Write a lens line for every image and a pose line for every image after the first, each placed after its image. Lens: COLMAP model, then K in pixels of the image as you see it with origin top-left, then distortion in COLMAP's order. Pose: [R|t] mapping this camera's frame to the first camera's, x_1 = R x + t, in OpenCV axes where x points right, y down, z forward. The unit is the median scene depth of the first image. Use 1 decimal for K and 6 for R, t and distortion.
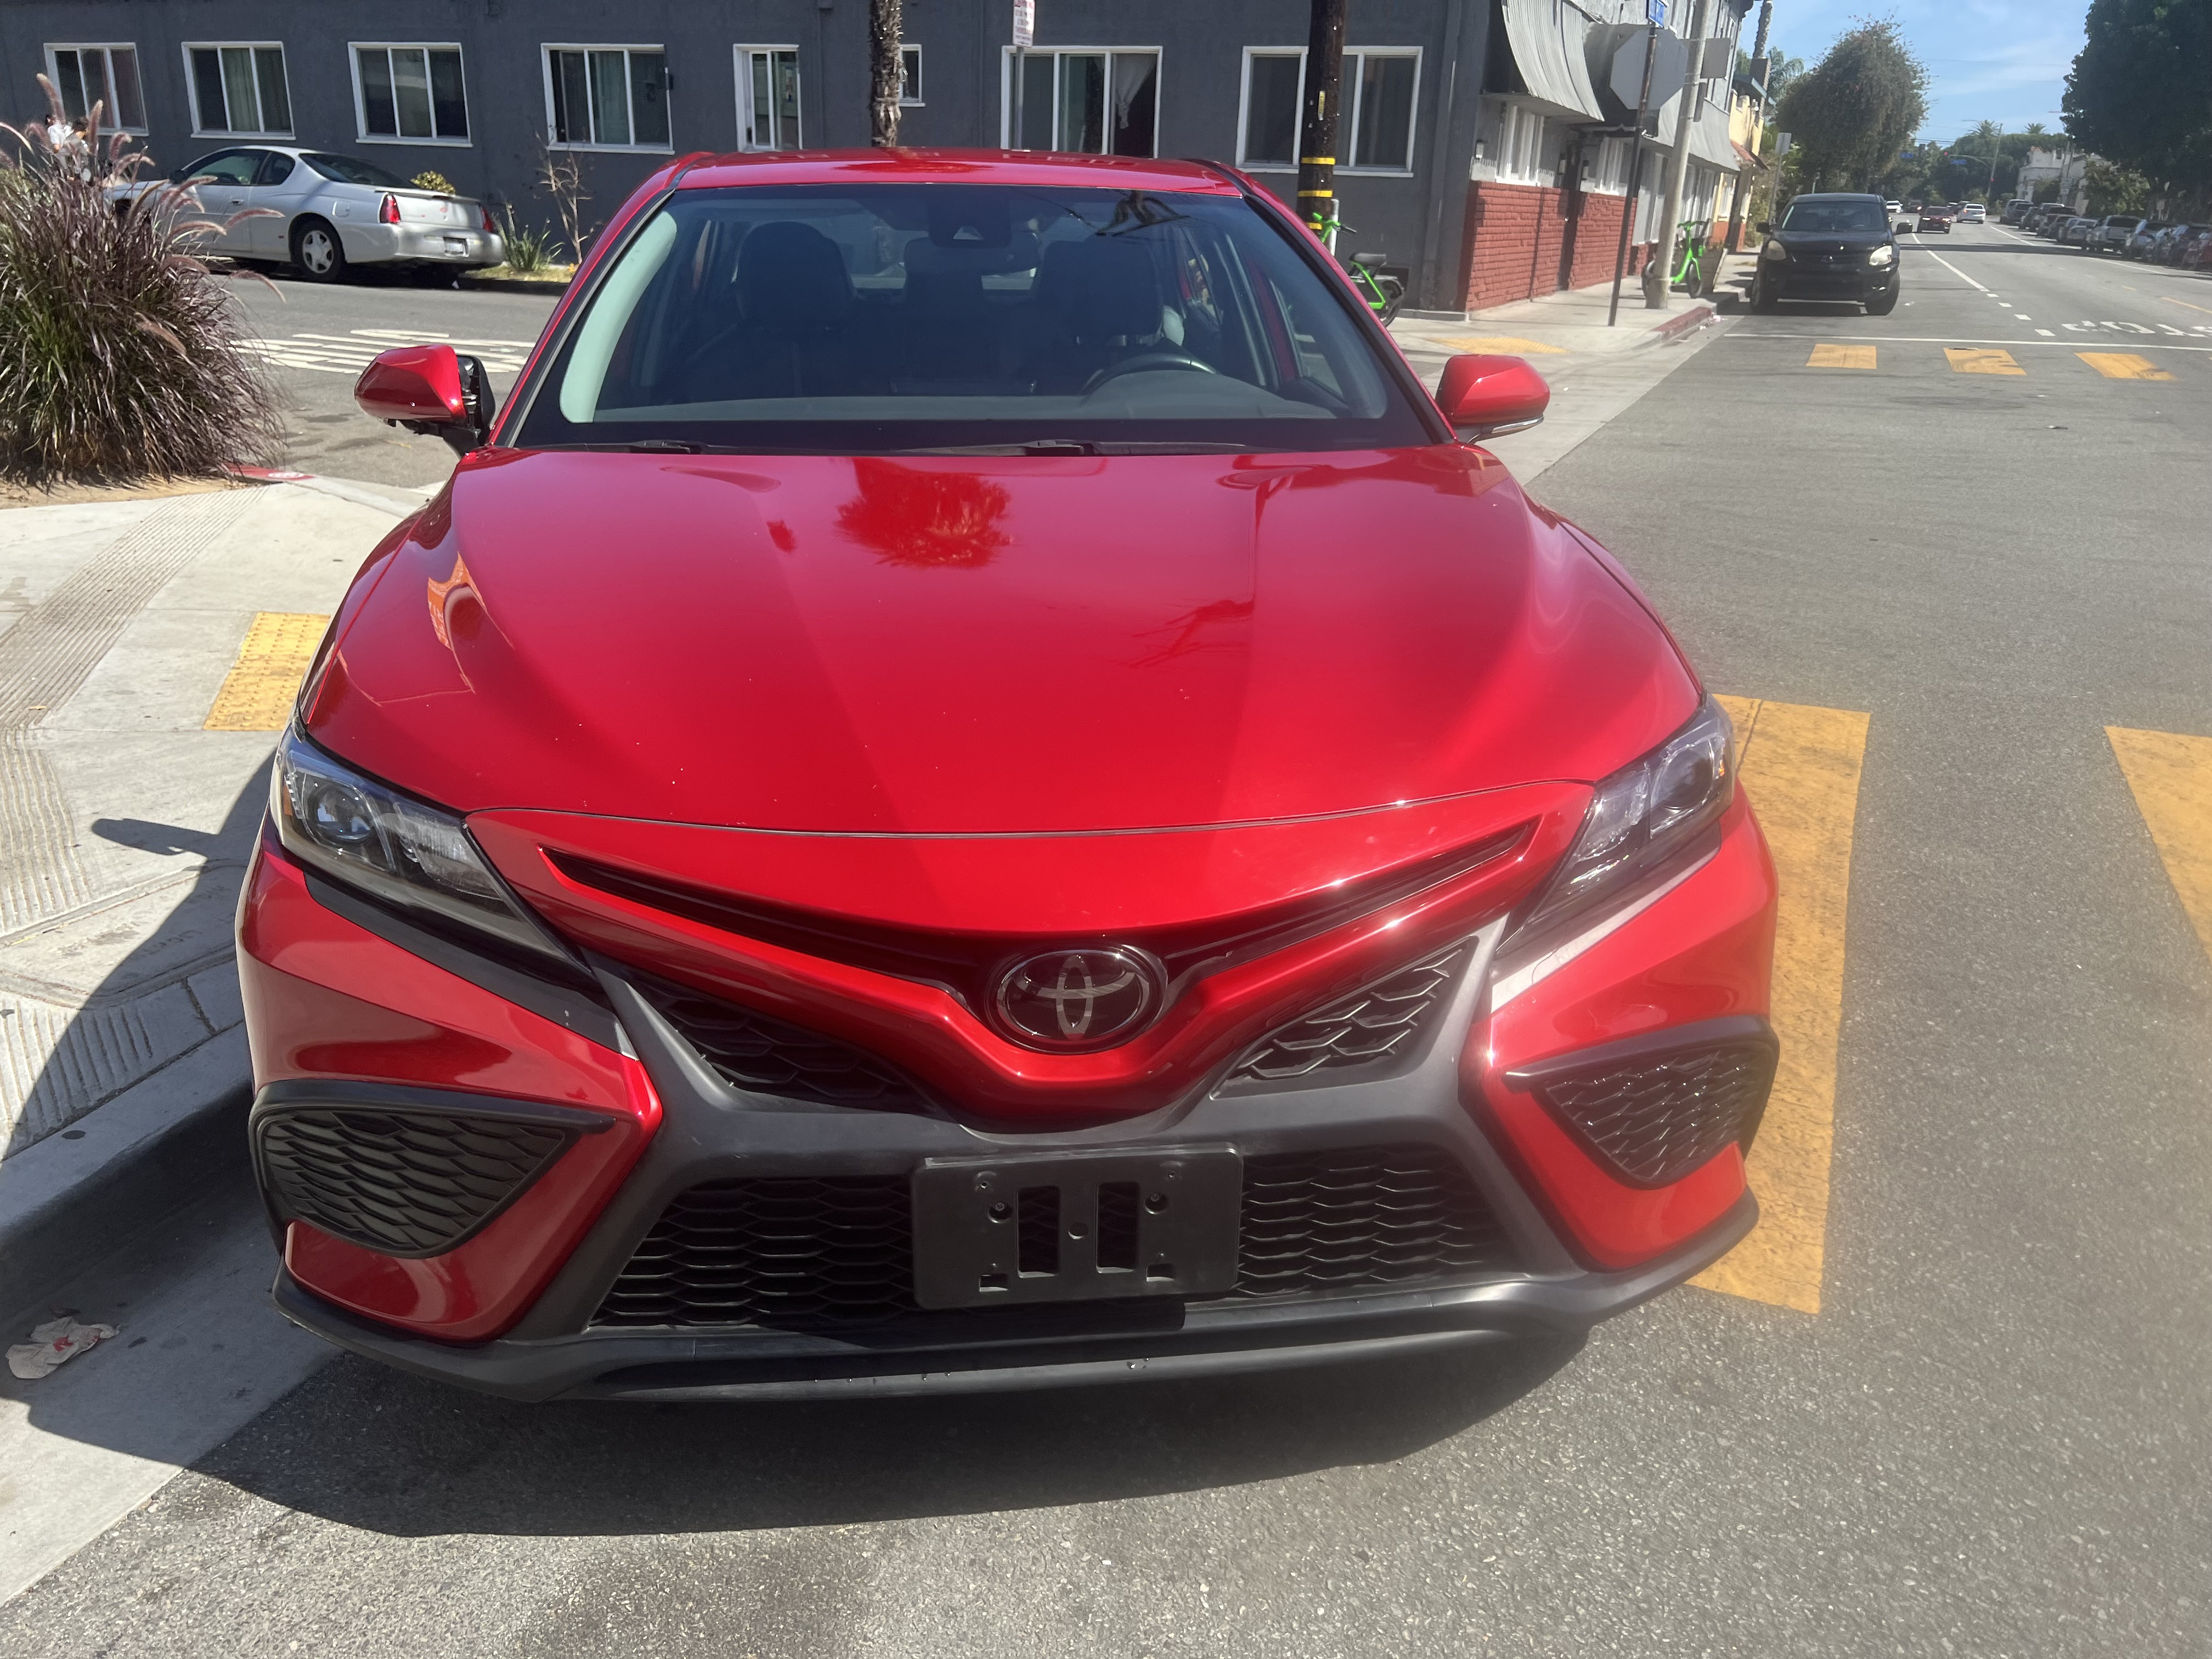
lens RADIAL K [[1688.7, 0, 1106.0], [0, 1688.7, 829.5], [0, 0, 1]] dist [0.044305, -0.056450]
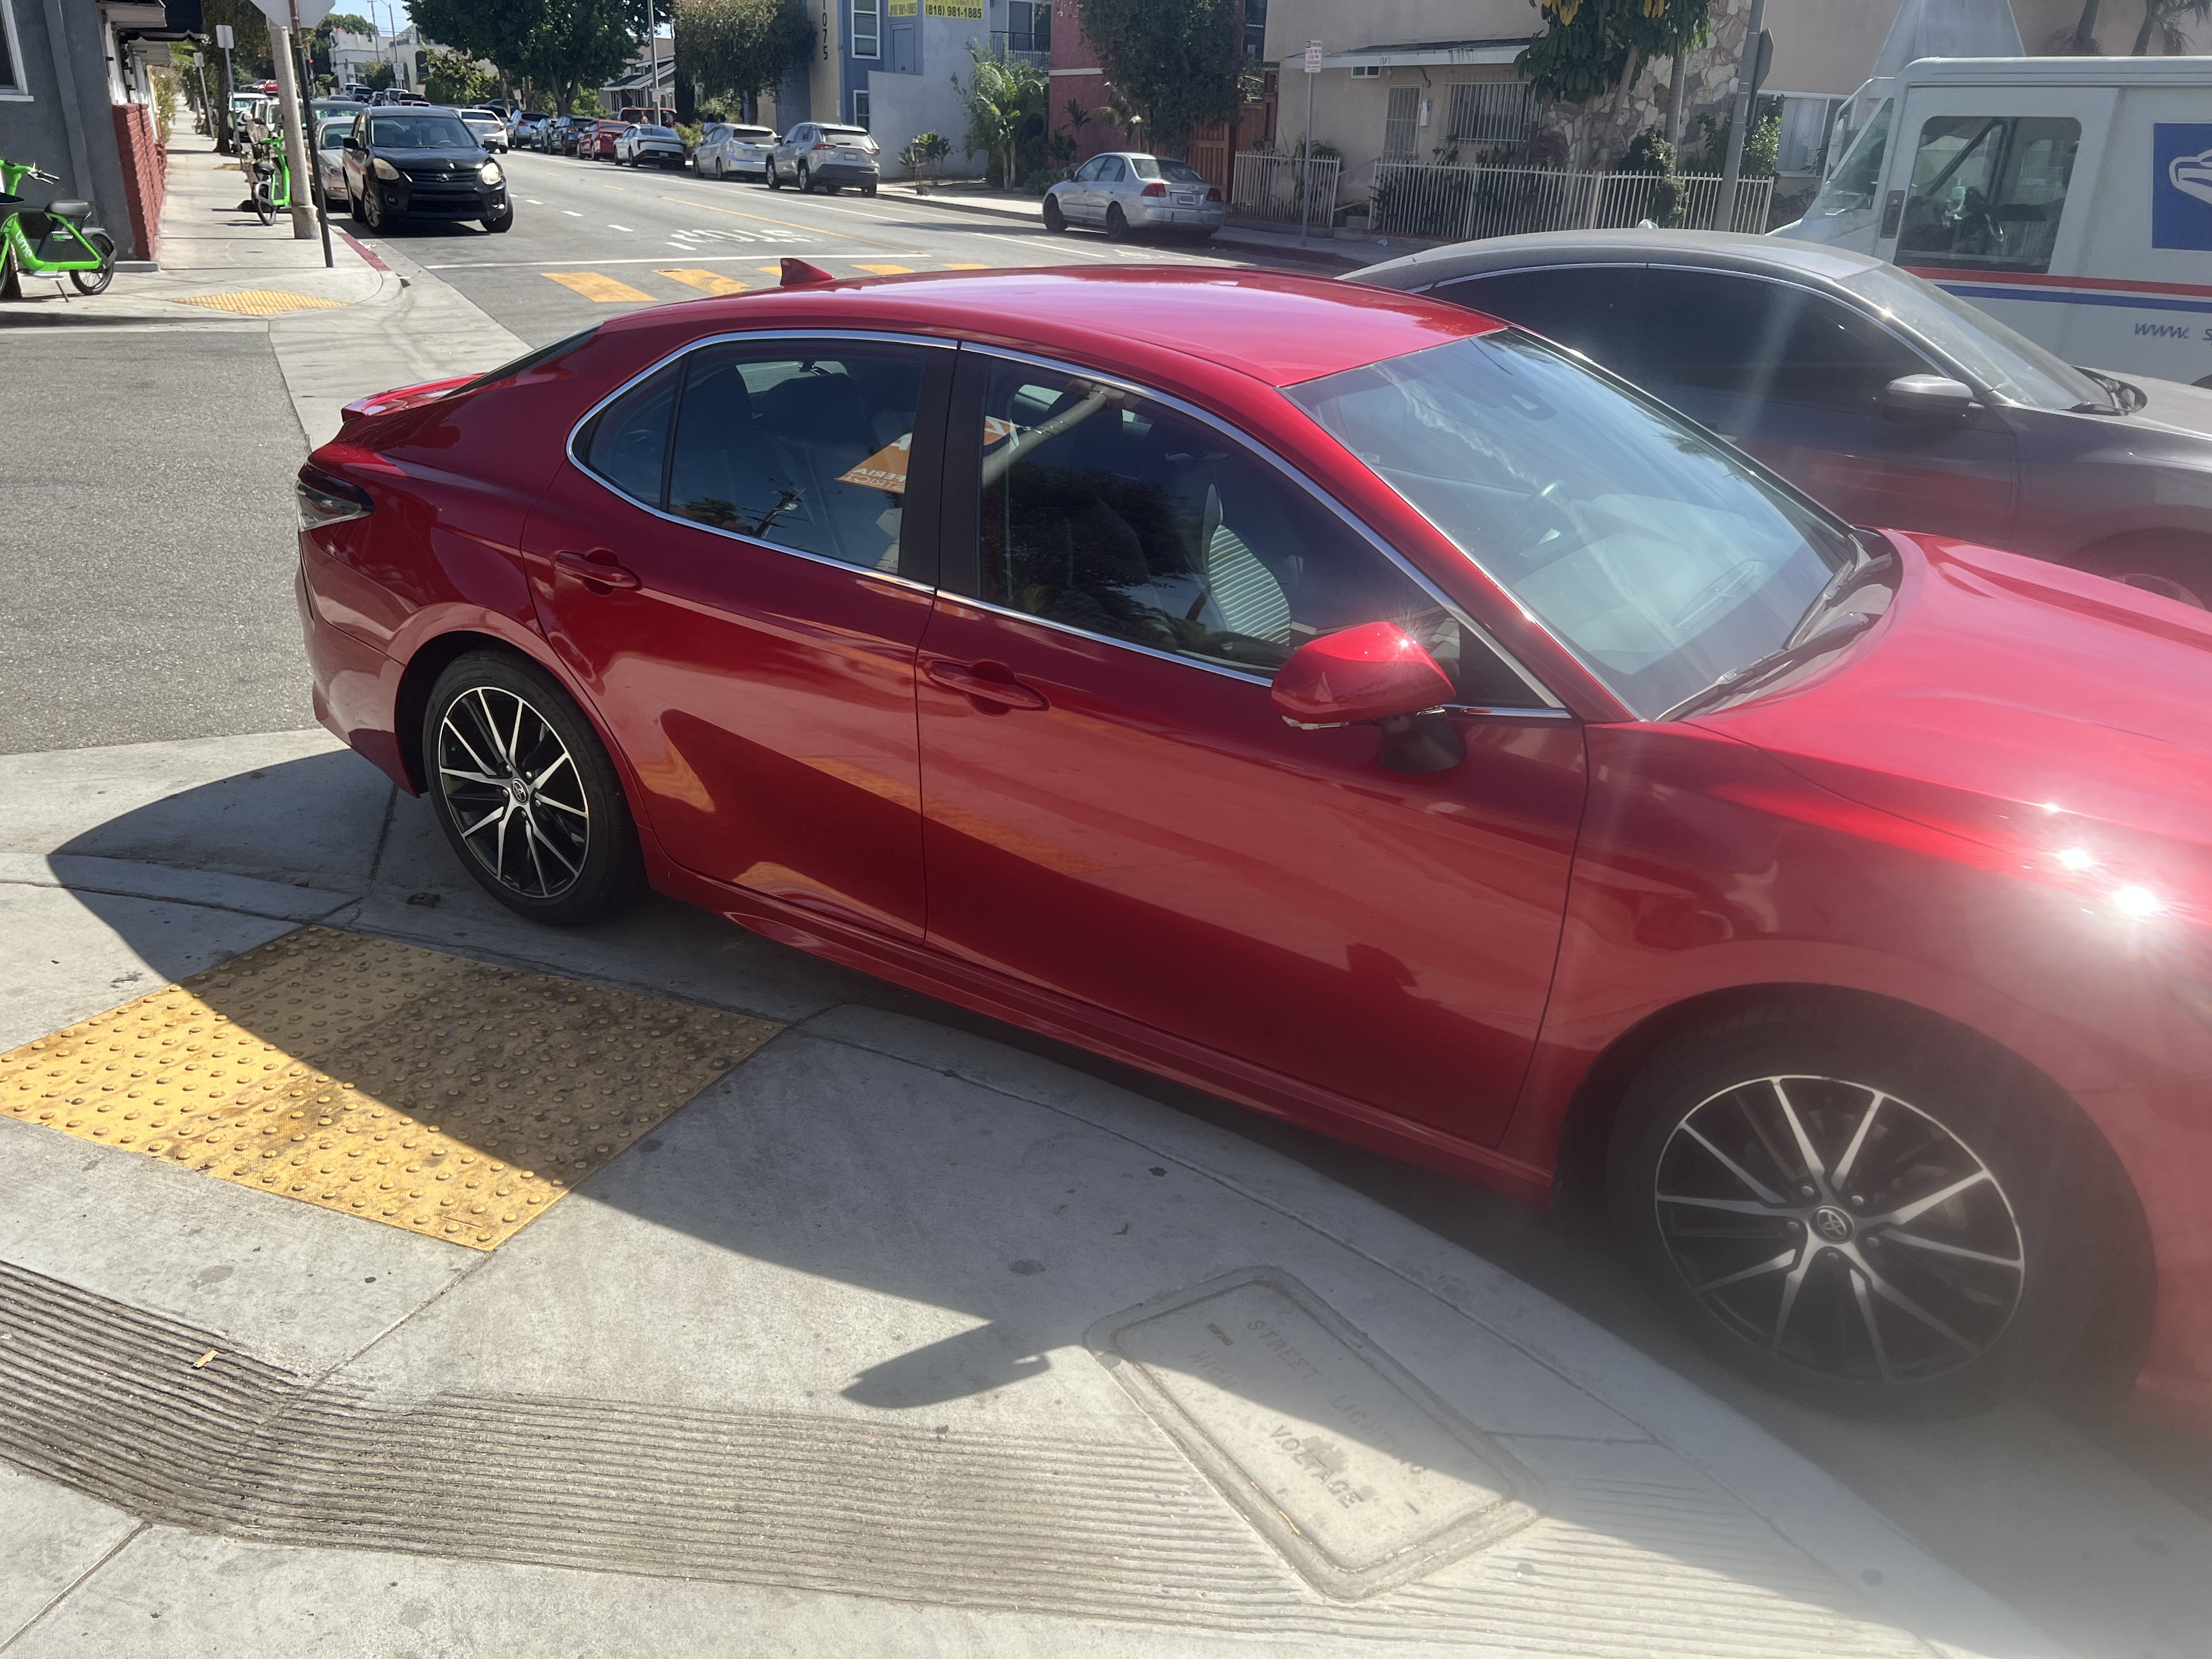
lens RADIAL K [[1688.7, 0, 1106.0], [0, 1688.7, 829.5], [0, 0, 1]] dist [0.044305, -0.056450]
pose [[0.624559, -0.306650, 0.718257, -0.196053], [0.258804, 0.948988, 0.180116, -0.065244], [-0.736850, 0.073395, 0.672061, 0.094550]]
